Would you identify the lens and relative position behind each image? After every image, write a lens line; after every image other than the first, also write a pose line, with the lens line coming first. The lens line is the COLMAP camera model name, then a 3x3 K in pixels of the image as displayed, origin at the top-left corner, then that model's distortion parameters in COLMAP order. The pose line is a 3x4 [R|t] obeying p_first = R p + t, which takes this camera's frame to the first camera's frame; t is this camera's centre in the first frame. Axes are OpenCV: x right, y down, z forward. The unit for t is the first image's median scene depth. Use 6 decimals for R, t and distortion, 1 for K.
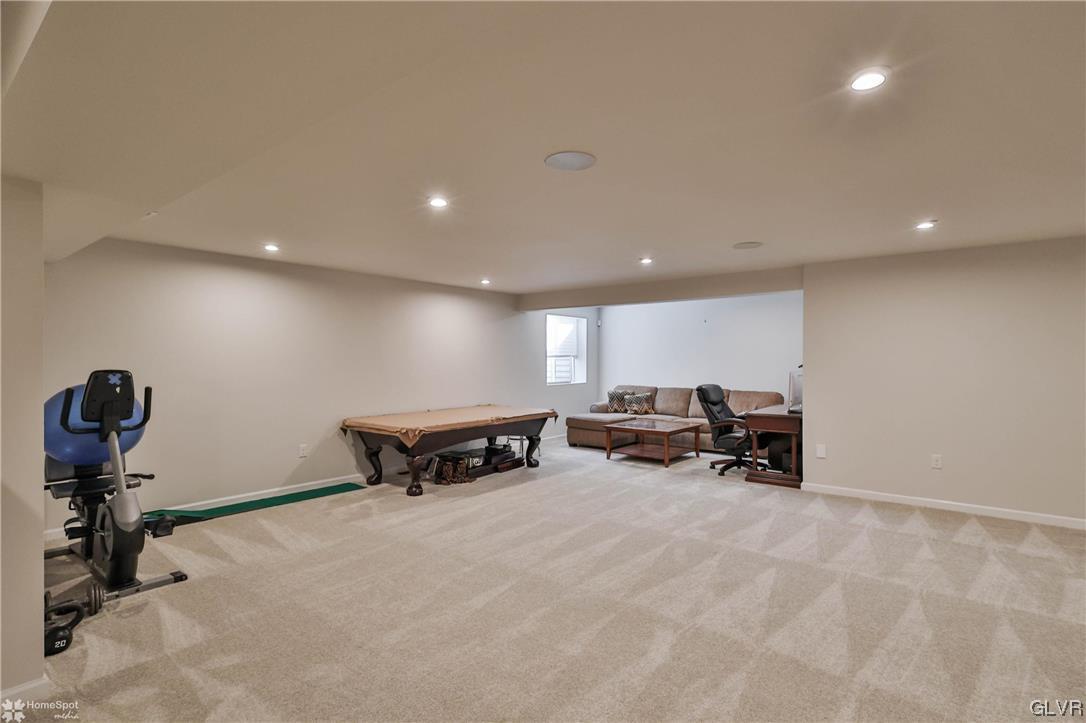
lens RADIAL K [[551.3, 0, 542.5], [0, 551.3, 362.8], [0, 0, 1]] dist [0.003887, 0.000302]
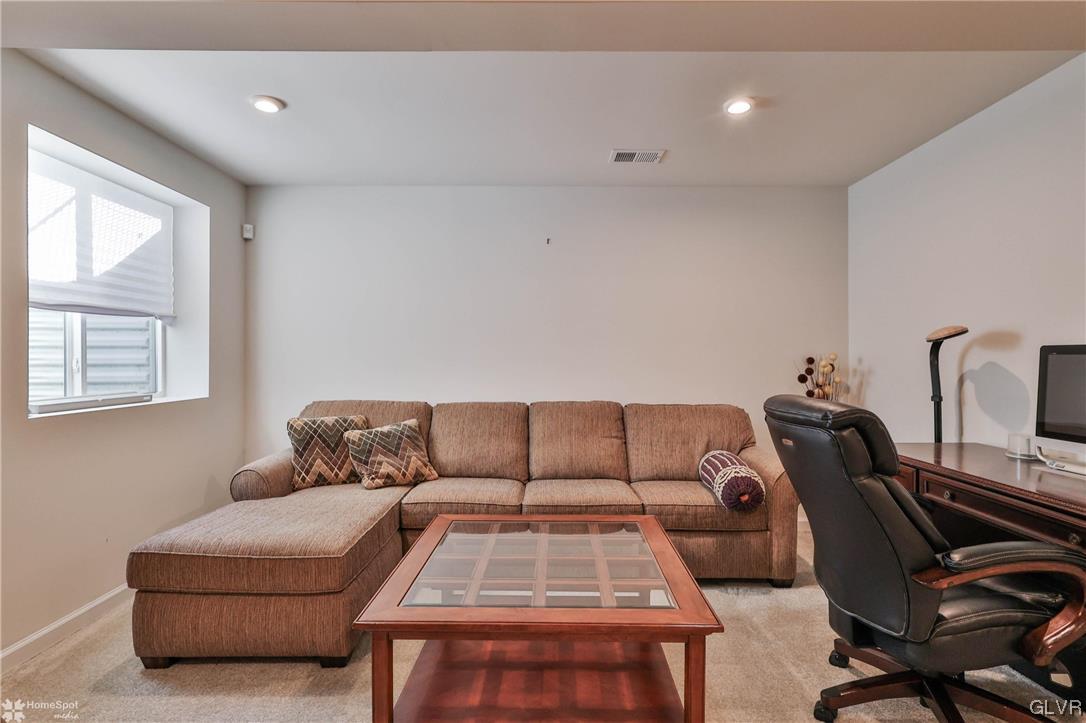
lens RADIAL K [[551.3, 0, 565.8], [0, 551.3, 371.4], [0, 0, 1]] dist [0.003887, 0.000302]
pose [[0.773074, -0.014393, 0.634152, 0.036469], [0.003821, 0.999830, 0.018035, 0.015541], [-0.634304, -0.011519, 0.772998, 0.644208]]
